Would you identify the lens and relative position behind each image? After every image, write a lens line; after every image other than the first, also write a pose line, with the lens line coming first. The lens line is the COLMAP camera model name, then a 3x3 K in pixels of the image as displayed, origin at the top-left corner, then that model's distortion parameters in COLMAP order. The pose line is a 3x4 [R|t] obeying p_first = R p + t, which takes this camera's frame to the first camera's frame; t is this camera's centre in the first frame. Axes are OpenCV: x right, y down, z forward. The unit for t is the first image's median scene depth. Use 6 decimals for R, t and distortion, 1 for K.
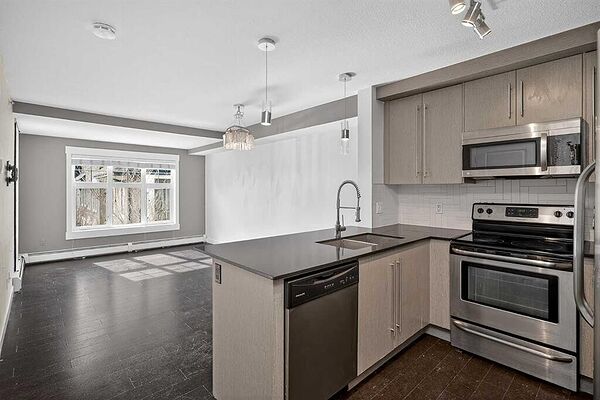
lens RADIAL K [[282.3, 0, 298.9], [0, 282.3, 192.1], [0, 0, 1]] dist [0.000046, -0.000294]
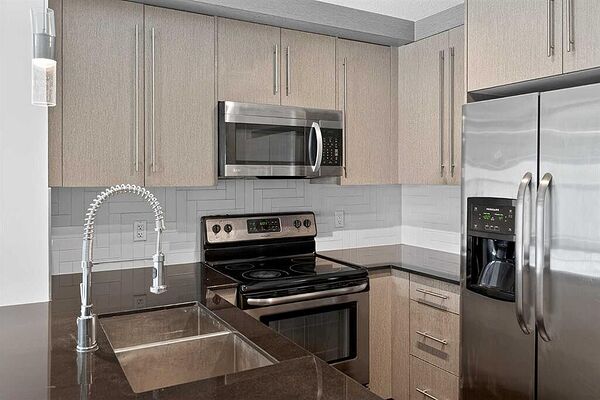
lens RADIAL K [[477.5, 0, 299.5], [0, 477.5, 176.4], [0, 0, 1]] dist [-0.000276, -0.000207]
pose [[0.233066, 0.000179, 0.972461, -0.360426], [0.005716, 0.999982, -0.001554, -0.049633], [-0.972444, 0.005921, 0.233061, 0.611535]]
